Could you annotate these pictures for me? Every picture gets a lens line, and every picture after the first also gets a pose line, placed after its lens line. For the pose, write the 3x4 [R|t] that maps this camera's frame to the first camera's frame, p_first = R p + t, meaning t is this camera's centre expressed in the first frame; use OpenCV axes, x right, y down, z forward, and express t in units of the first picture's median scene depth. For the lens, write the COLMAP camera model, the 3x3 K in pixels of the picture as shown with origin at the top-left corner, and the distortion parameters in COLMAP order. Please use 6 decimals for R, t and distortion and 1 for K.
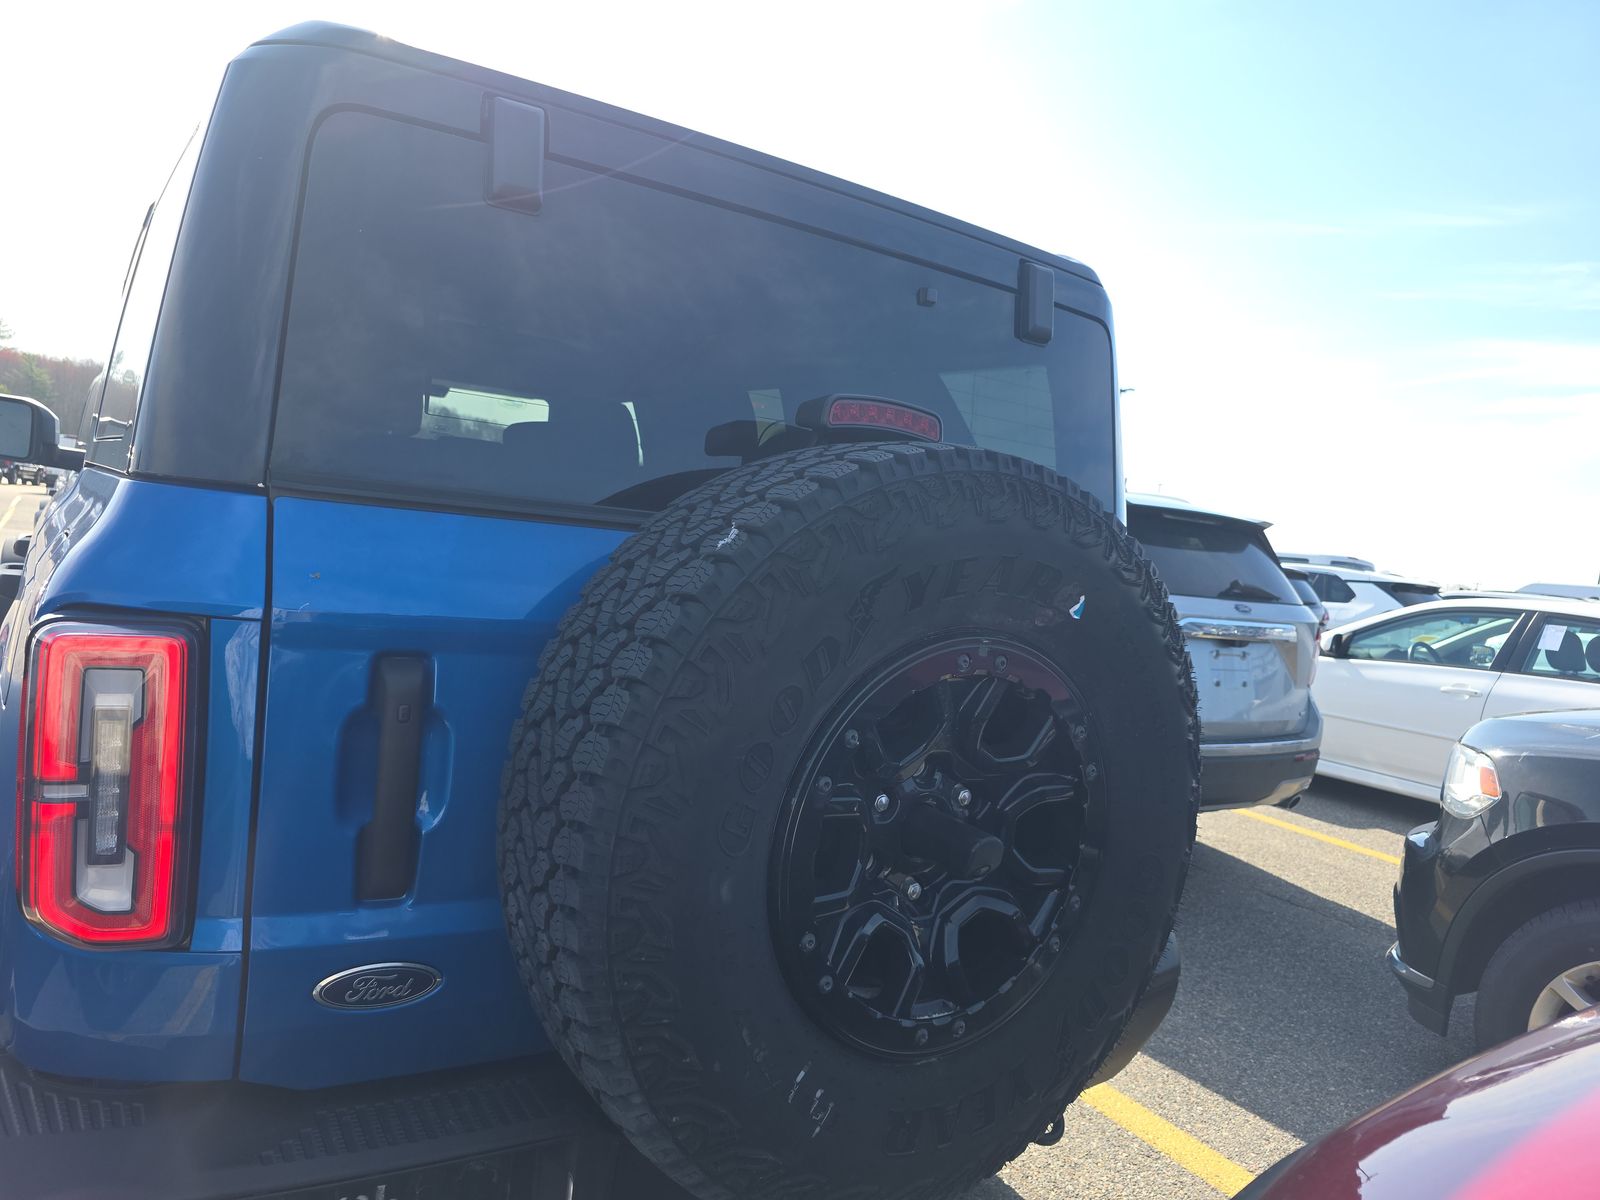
lens RADIAL K [[953.6, 0, 800.0], [0, 953.6, 600.0], [0, 0, 1]] dist [0.044795, -0.051530]
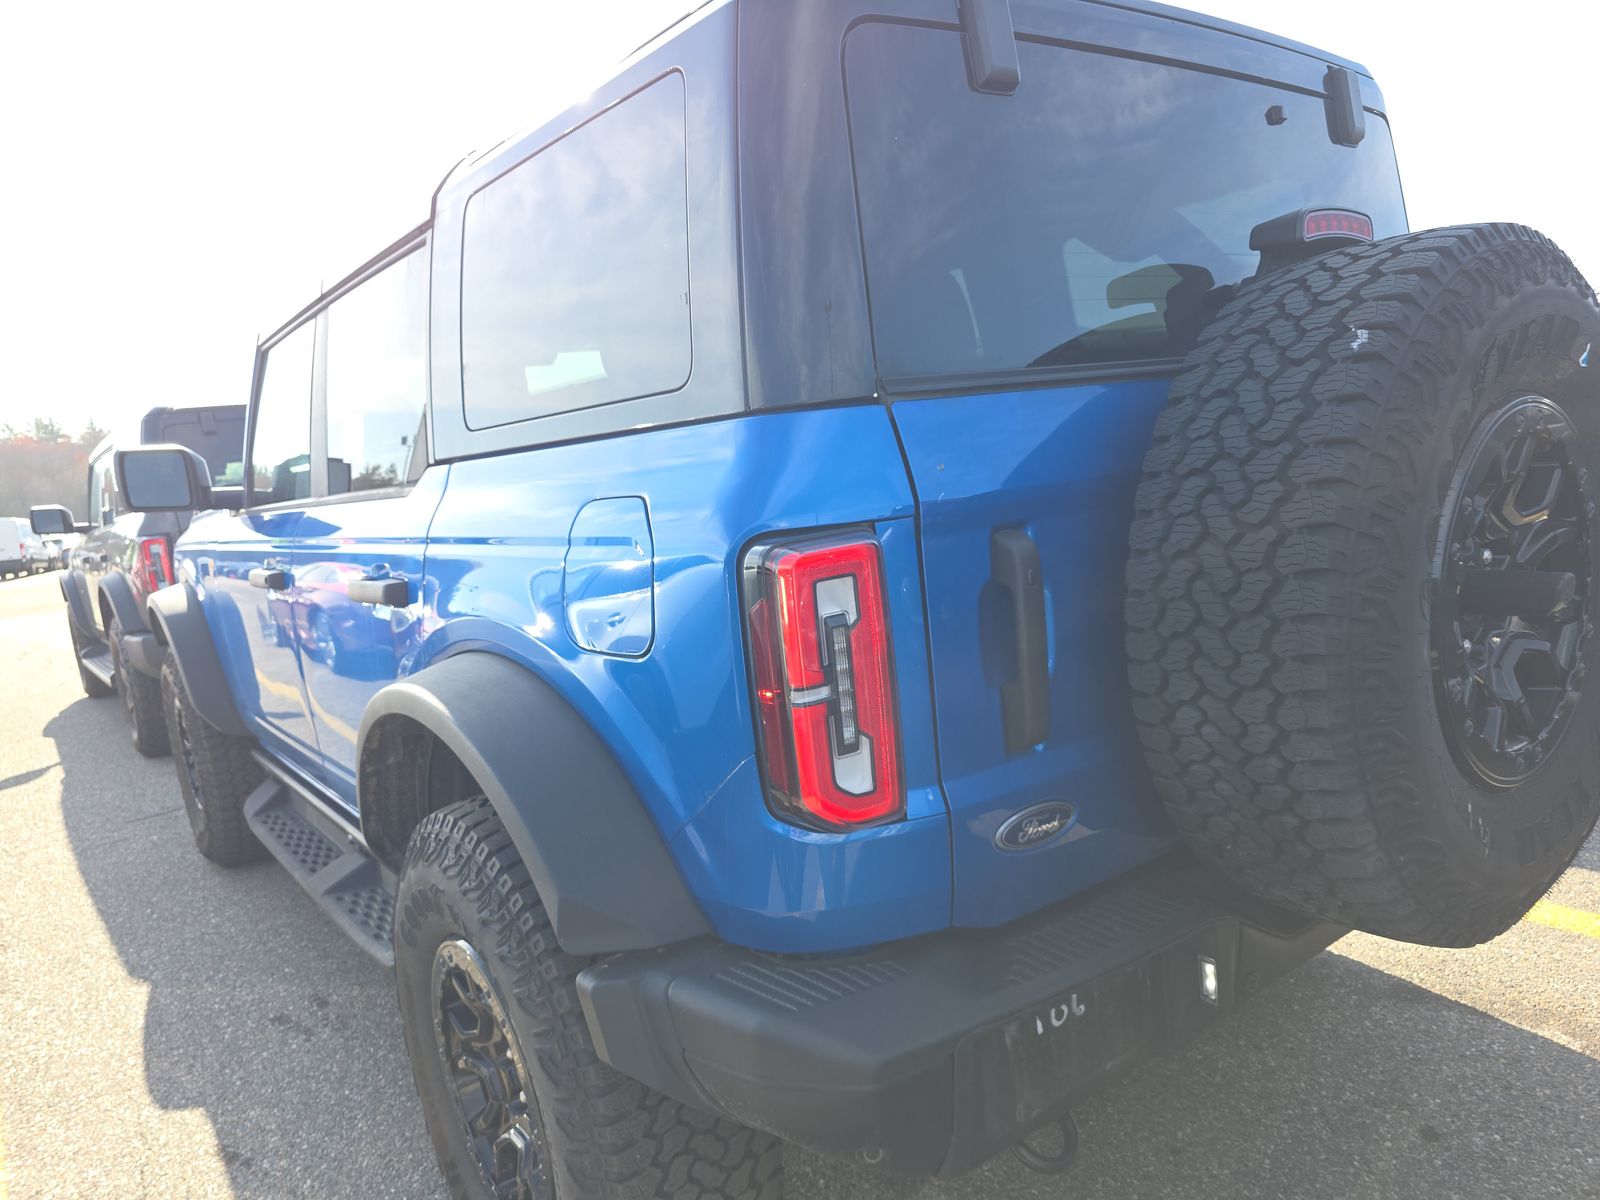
lens RADIAL K [[953.6, 0, 800.0], [0, 953.6, 600.0], [0, 0, 1]] dist [0.044795, -0.051530]
pose [[0.976832, -0.213834, 0.008630, -0.745141], [0.212435, 0.973742, 0.081843, -0.001175], [-0.025904, -0.078113, 0.996608, -0.087630]]
